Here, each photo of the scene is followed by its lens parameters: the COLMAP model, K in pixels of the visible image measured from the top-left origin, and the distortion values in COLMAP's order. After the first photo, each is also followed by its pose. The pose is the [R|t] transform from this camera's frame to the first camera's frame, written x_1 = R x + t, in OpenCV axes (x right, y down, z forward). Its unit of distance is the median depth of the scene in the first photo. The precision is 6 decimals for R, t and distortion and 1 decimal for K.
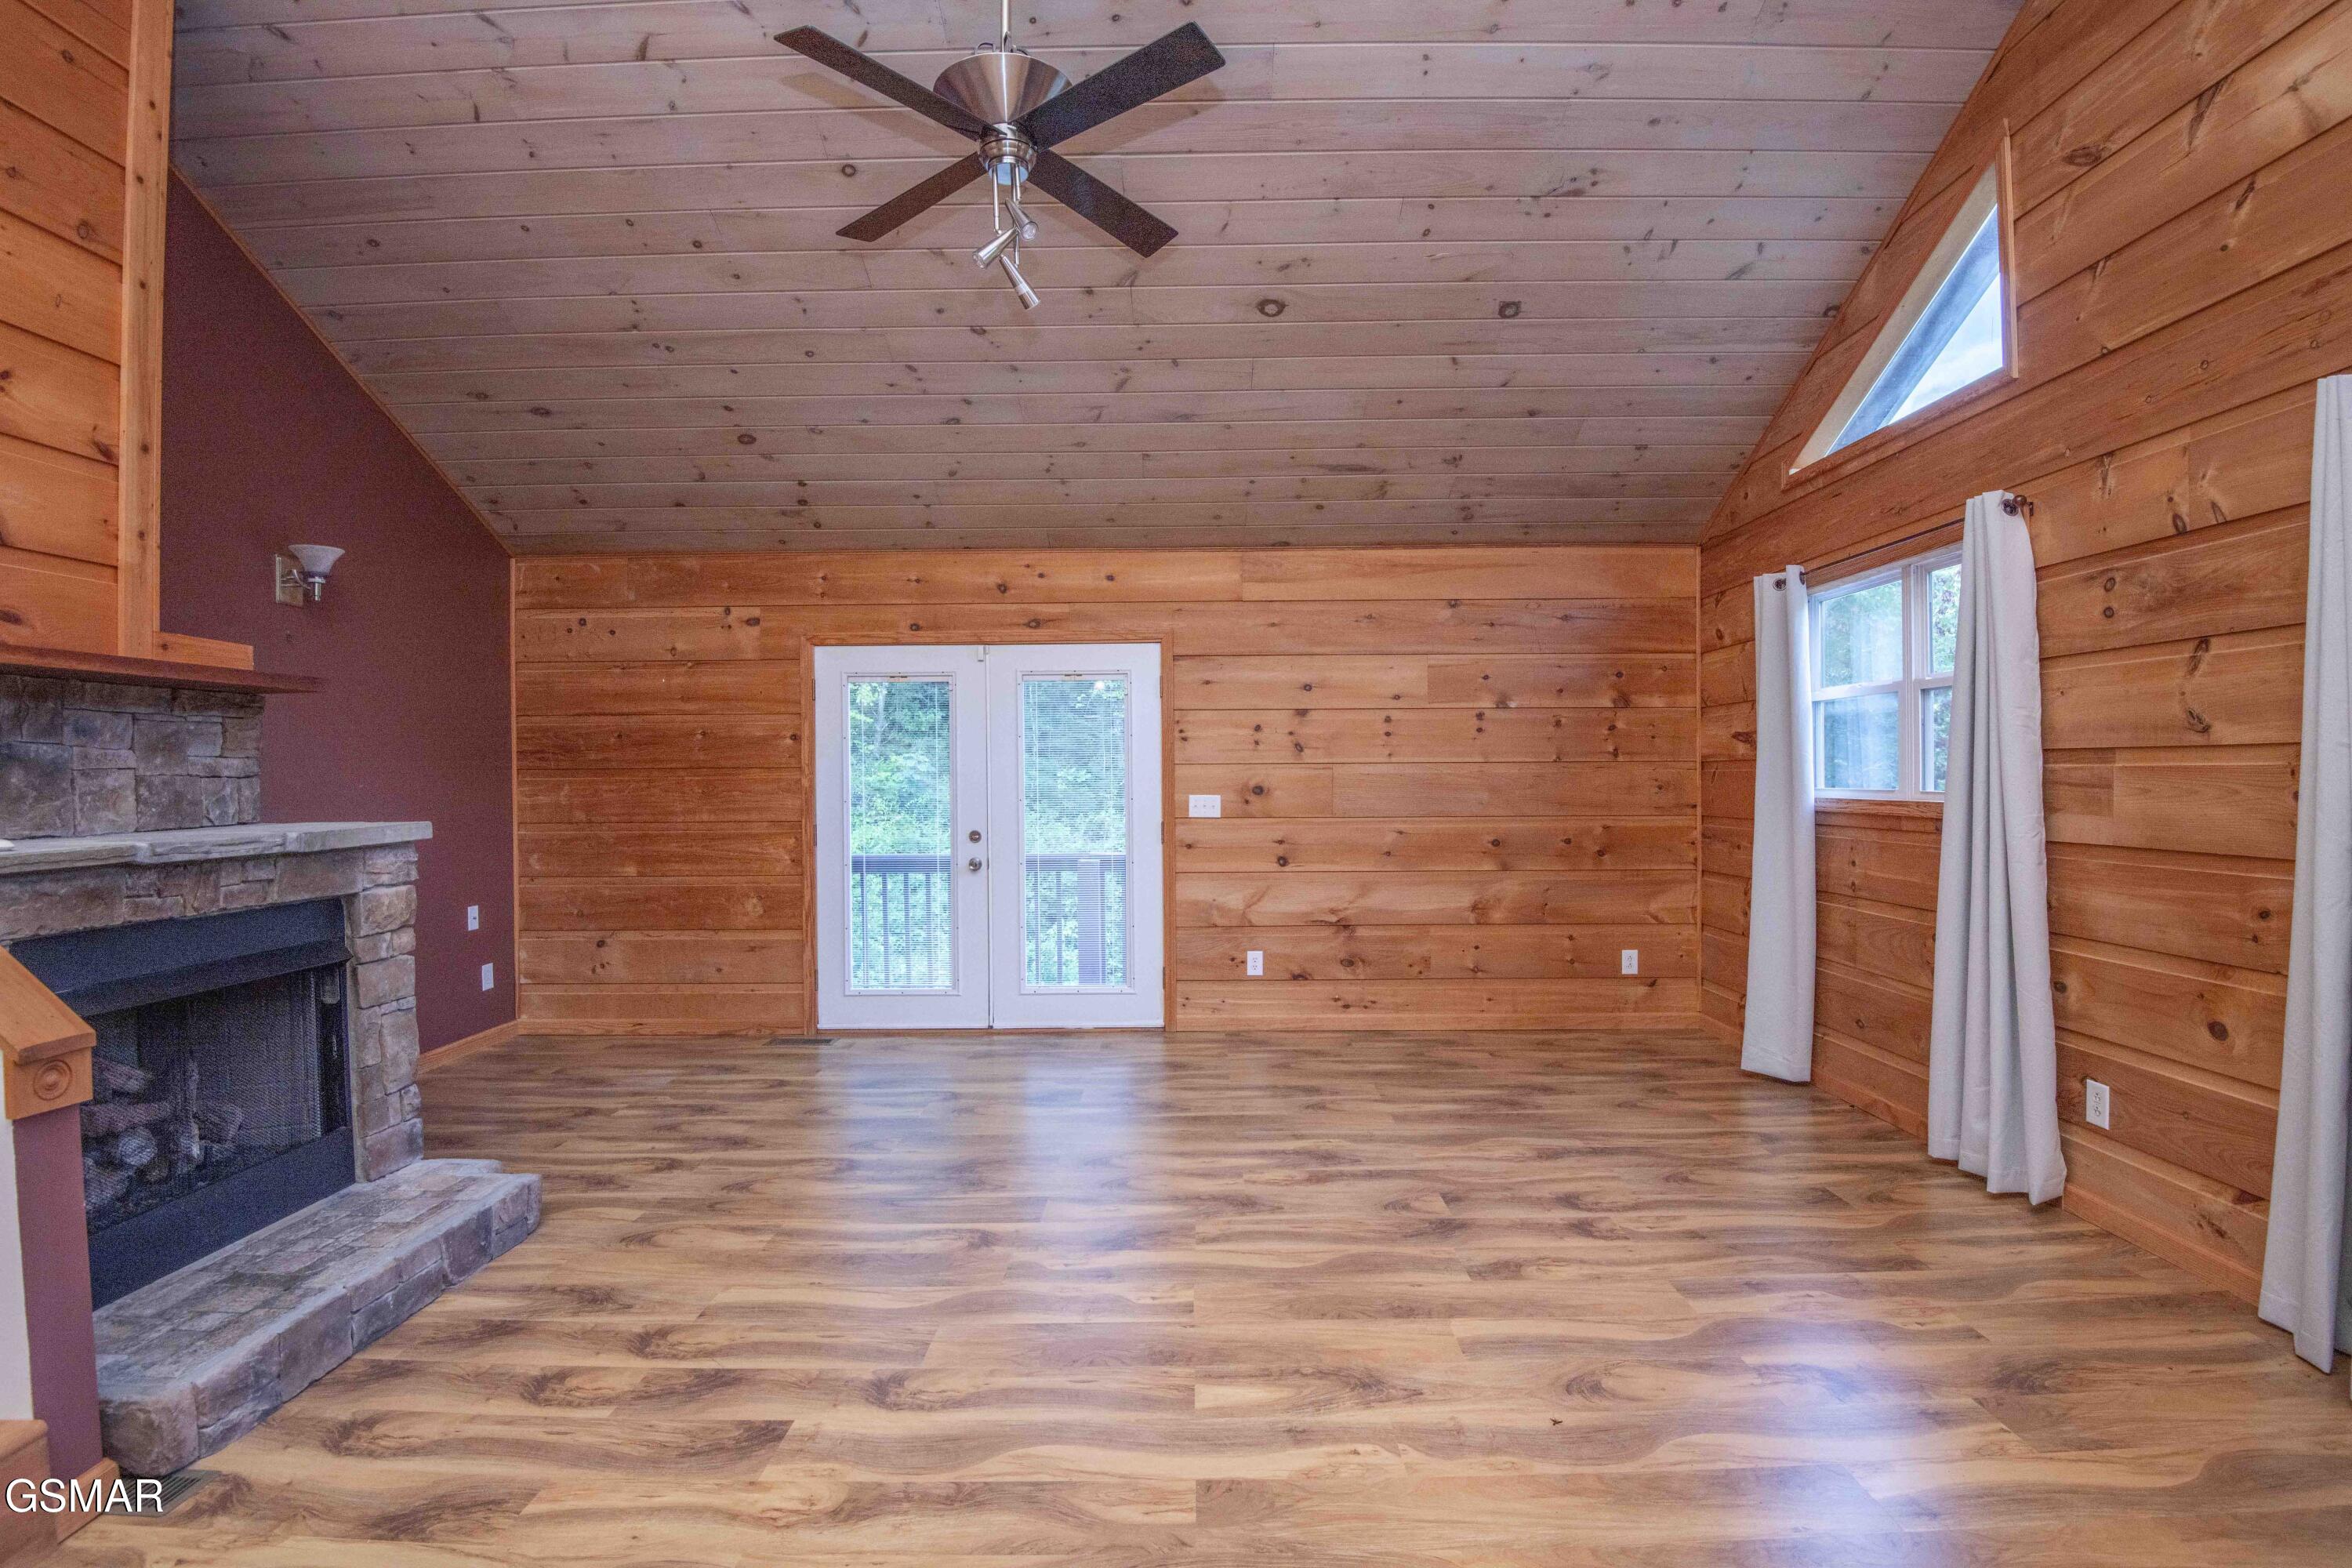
lens RADIAL K [[1088.7, 0, 1188.2], [0, 1088.7, 785.0], [0, 0, 1]] dist [-0.015368, -0.014054]
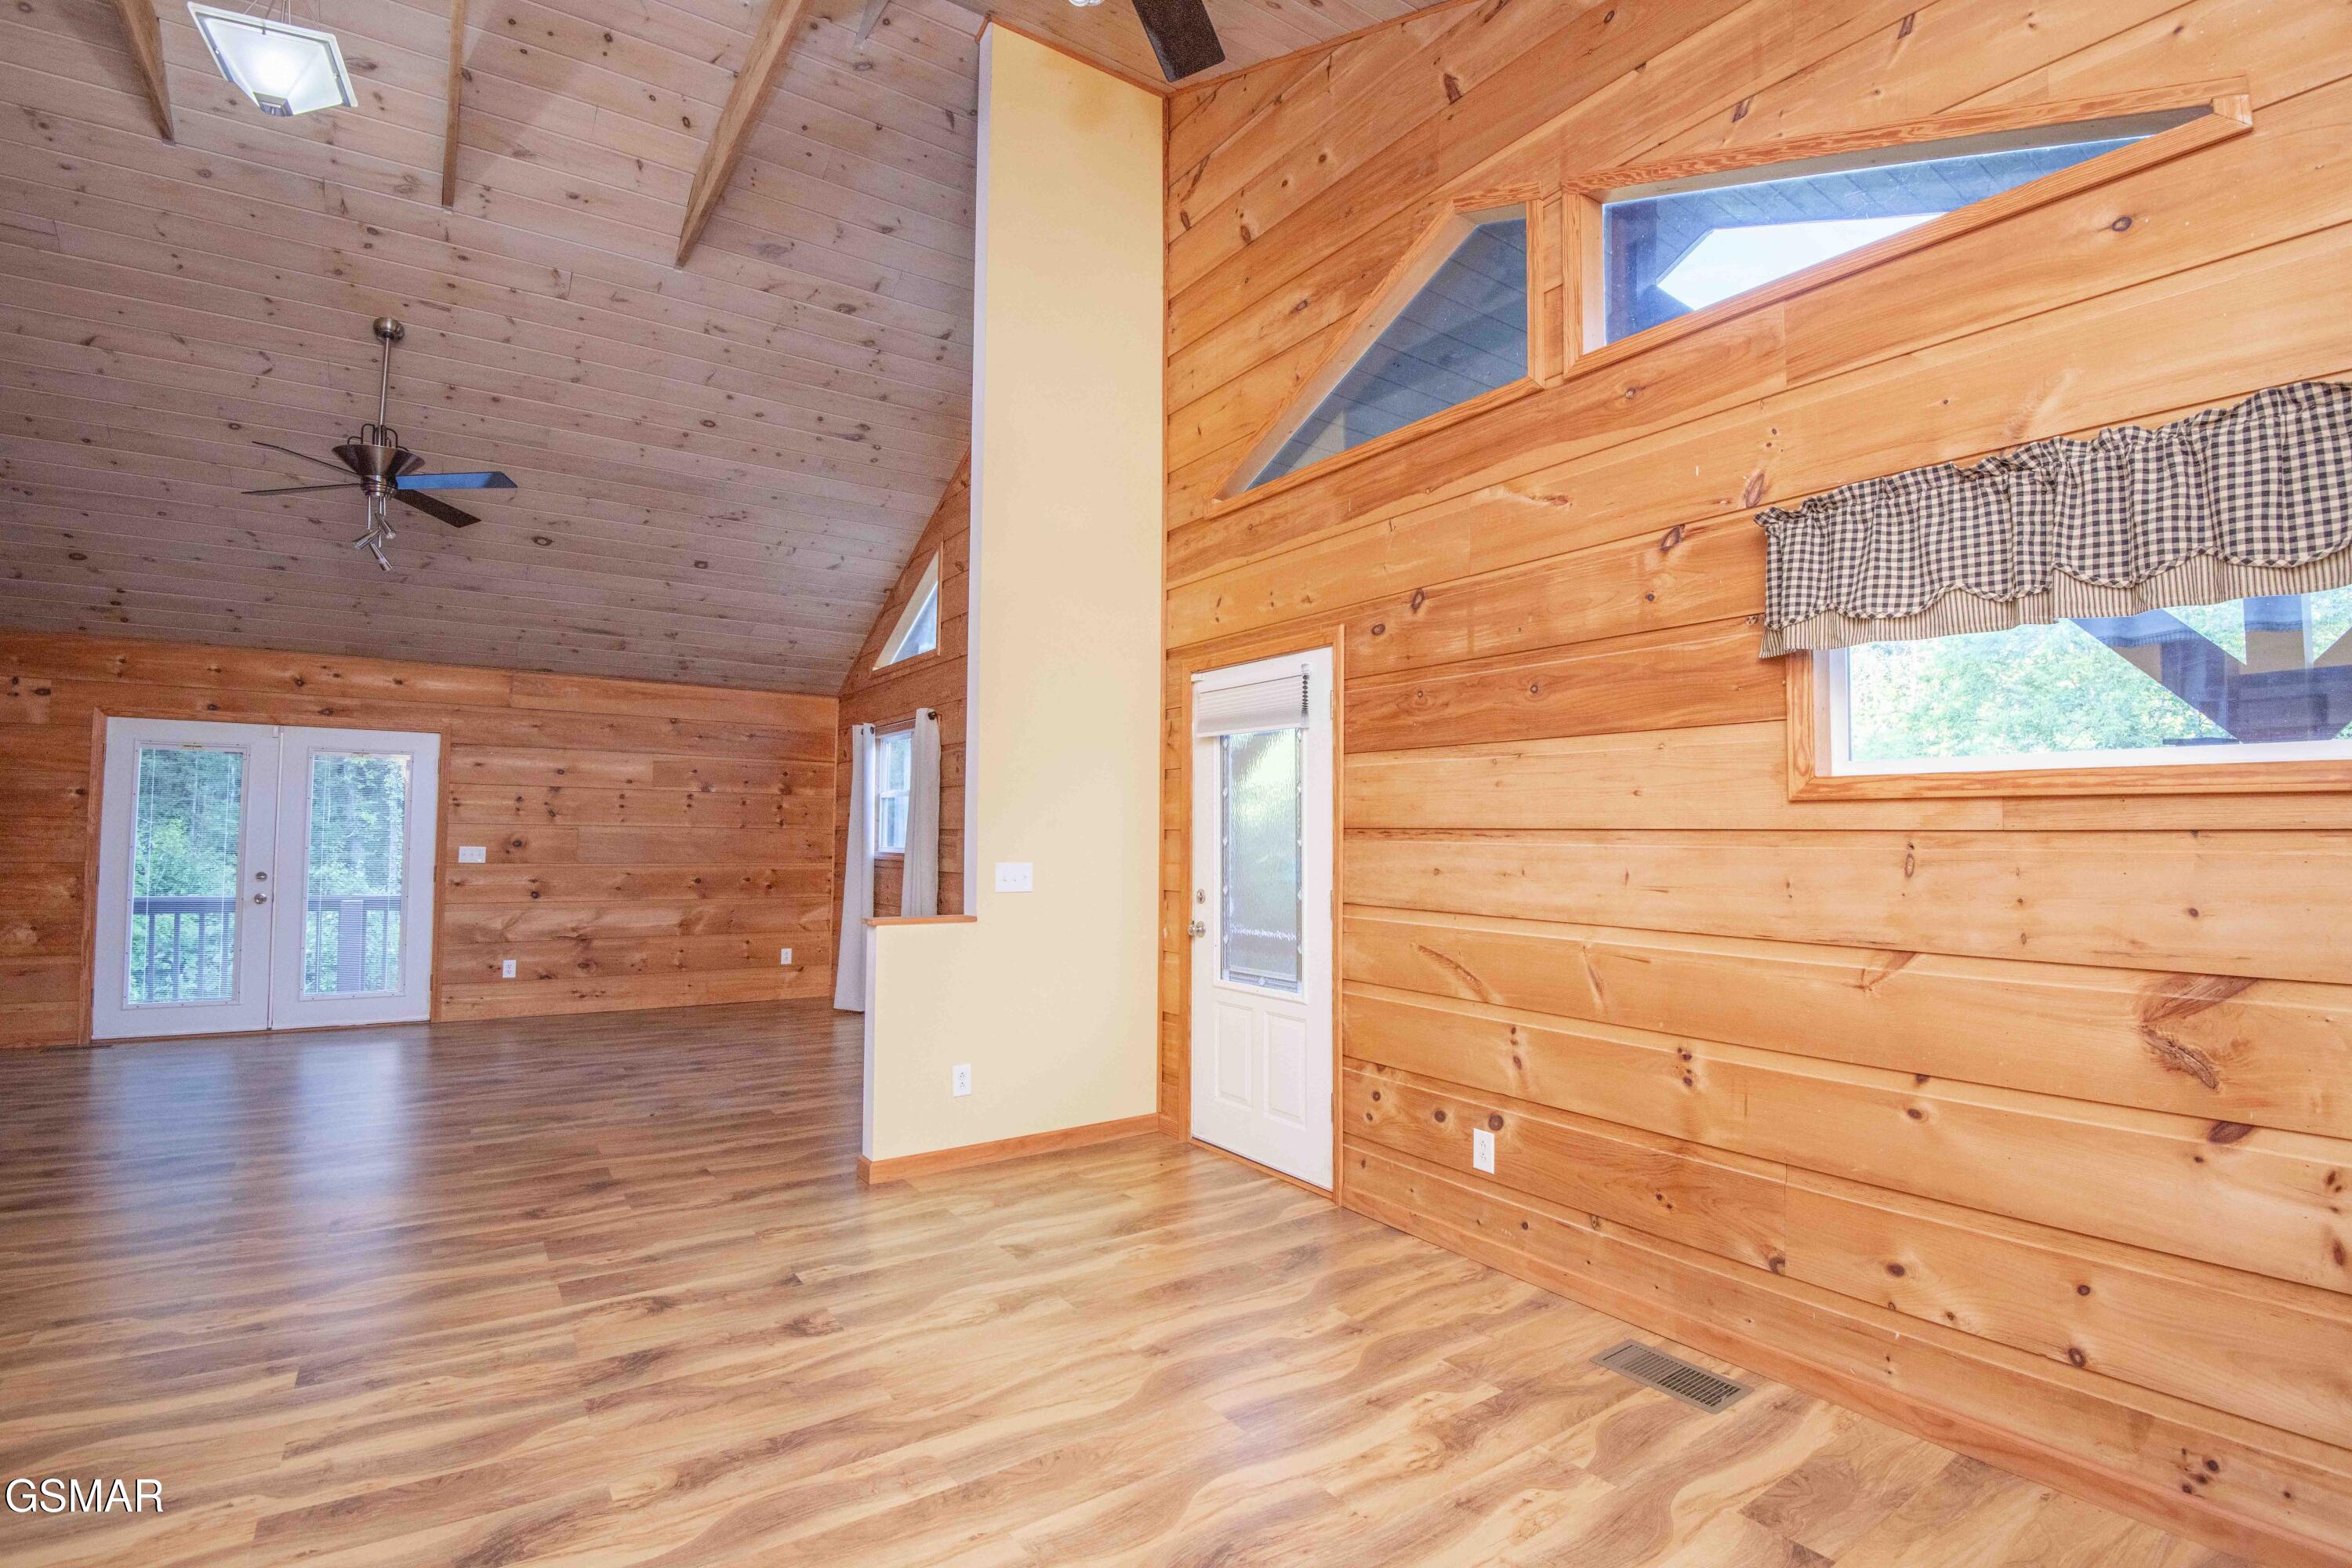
lens RADIAL K [[1088.7, 0, 1180.4], [0, 1088.7, 781.6], [0, 0, 1]] dist [-0.015368, -0.014054]
pose [[0.818446, 0.045925, 0.572745, -0.048679], [-0.012935, 0.998021, -0.061542, 0.000030], [-0.574437, 0.042960, 0.817420, -0.793247]]
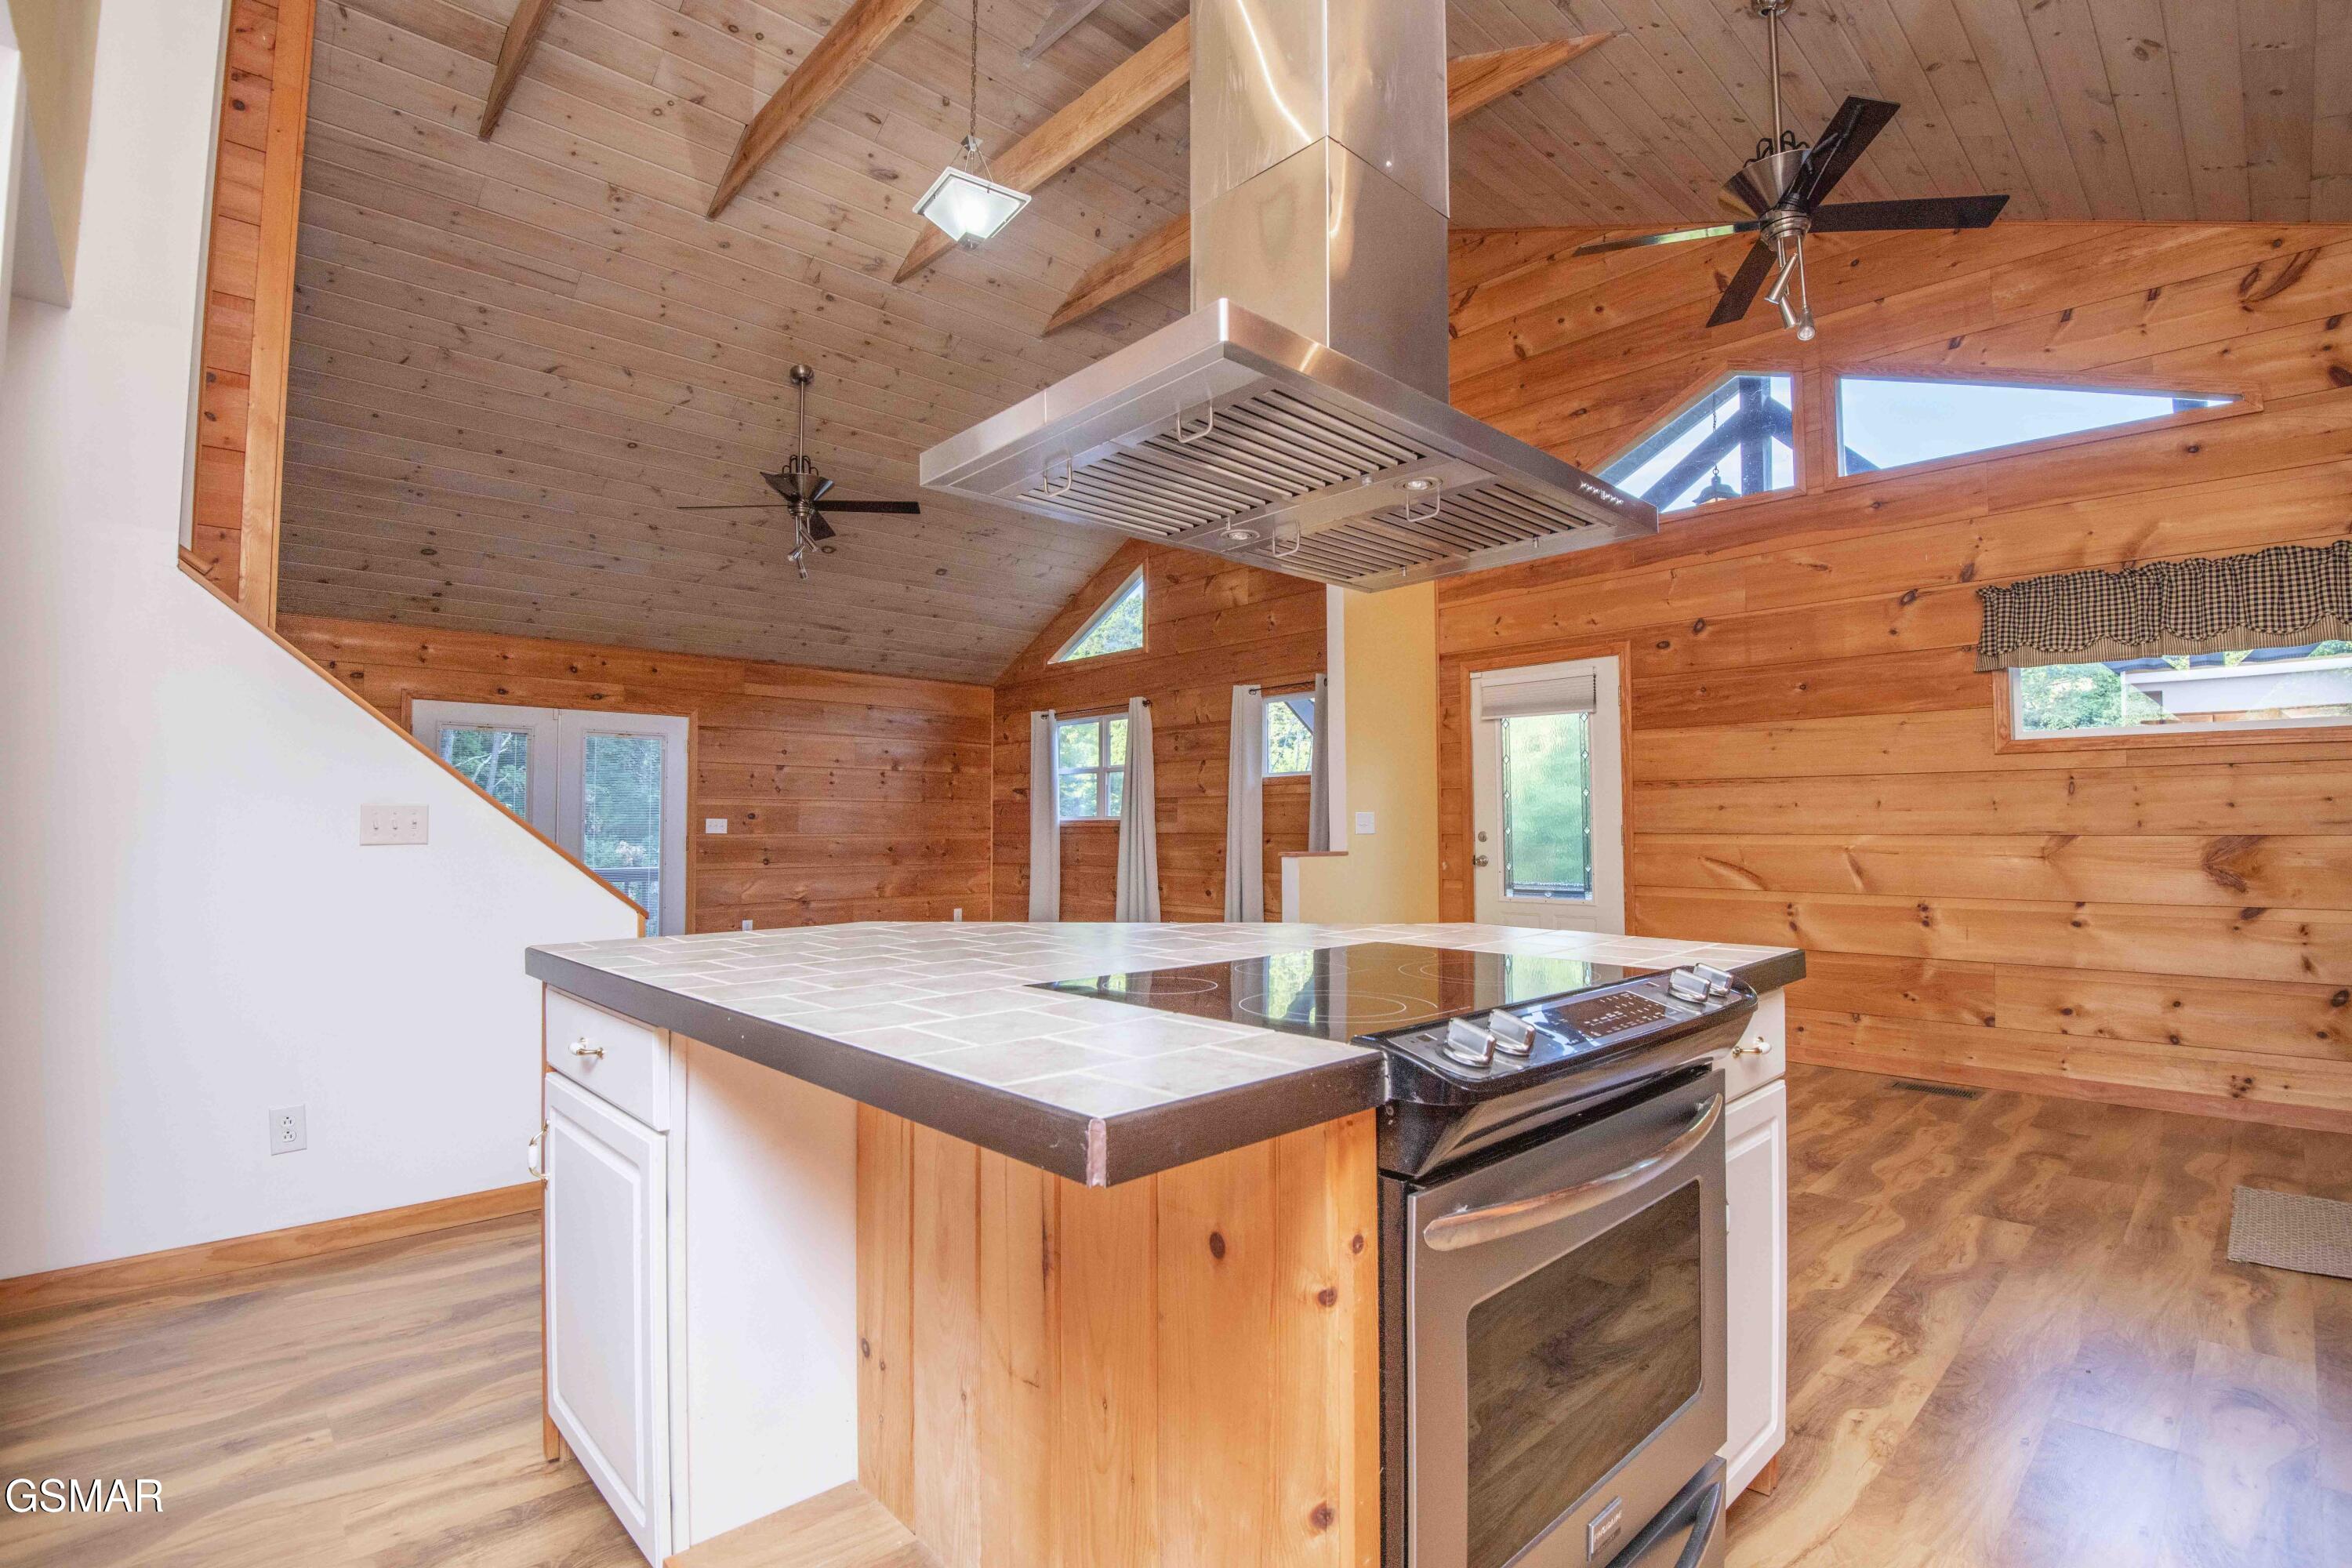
lens RADIAL K [[1088.7, 0, 1187.0], [0, 1088.7, 784.8], [0, 0, 1]] dist [-0.015368, -0.014054]
pose [[0.719778, 0.033977, 0.693372, -0.716128], [0.002024, 0.998695, -0.051039, 0.051161], [-0.694201, 0.038141, 0.718770, -0.697347]]
